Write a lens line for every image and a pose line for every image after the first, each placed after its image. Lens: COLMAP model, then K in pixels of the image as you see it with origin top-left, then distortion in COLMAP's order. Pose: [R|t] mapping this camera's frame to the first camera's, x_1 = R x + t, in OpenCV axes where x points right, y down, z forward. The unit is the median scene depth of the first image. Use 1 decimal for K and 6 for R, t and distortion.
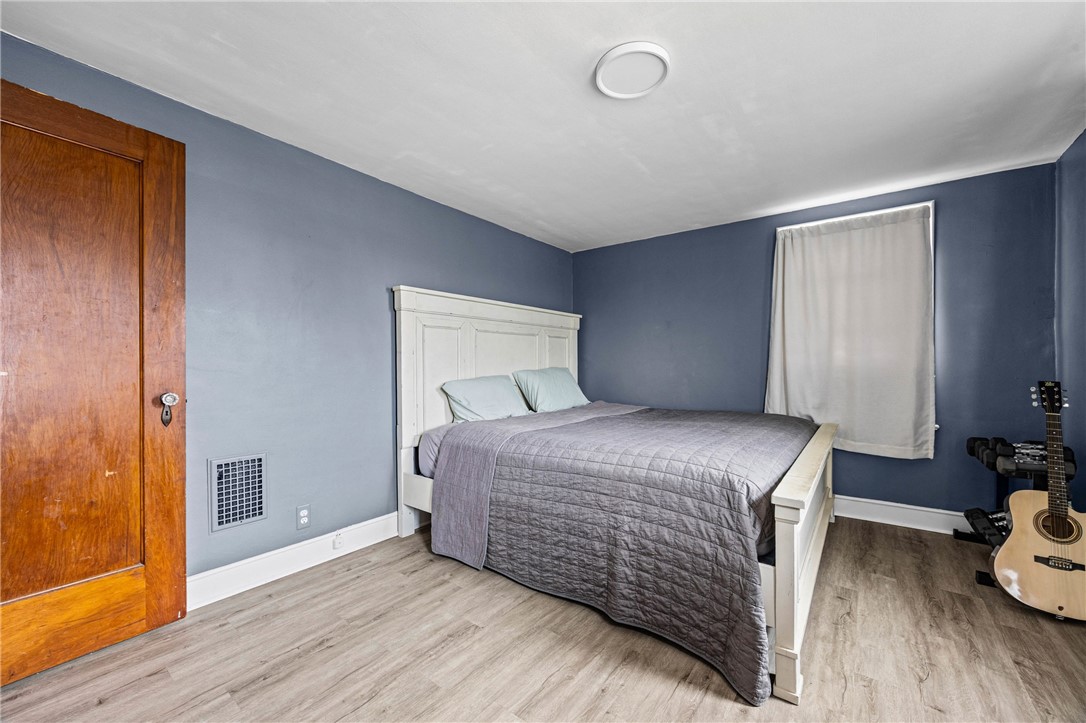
lens RADIAL K [[424.8, 0, 542.3], [0, 424.8, 370.0], [0, 0, 1]] dist [-0.003228, -0.000102]
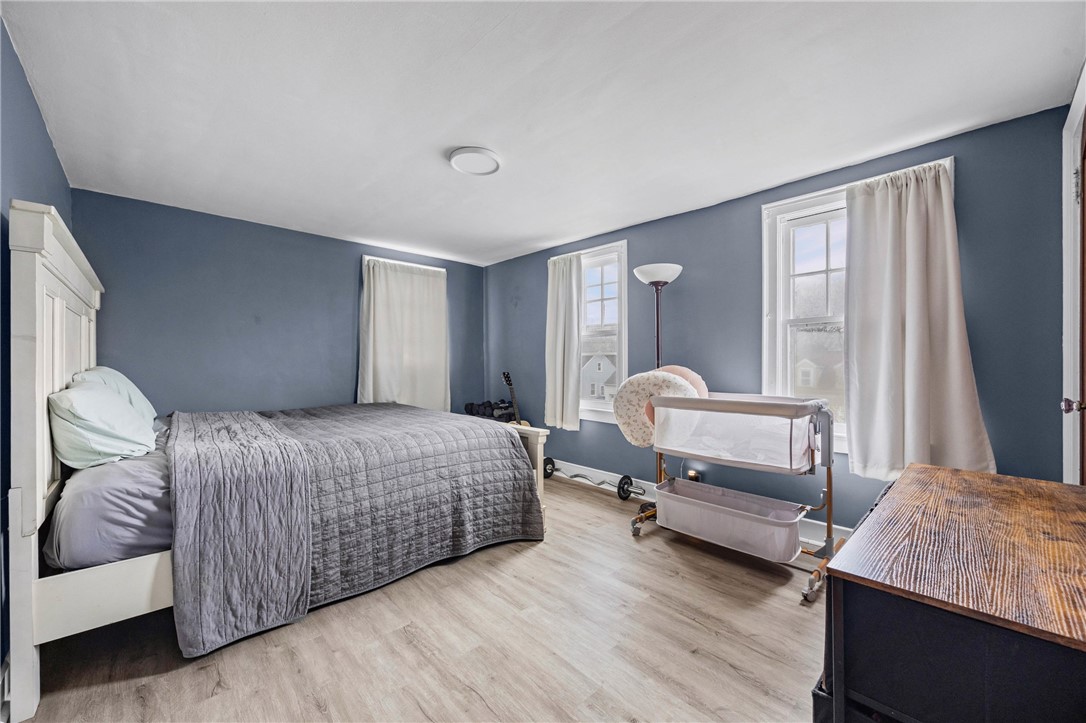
lens RADIAL K [[424.8, 0, 541.7], [0, 424.8, 358.7], [0, 0, 1]] dist [-0.003228, -0.000102]
pose [[0.166079, 0.013874, 0.986015, -1.058216], [0.005516, 0.999872, -0.014998, -0.010733], [-0.986097, 0.007929, 0.165982, 0.494549]]
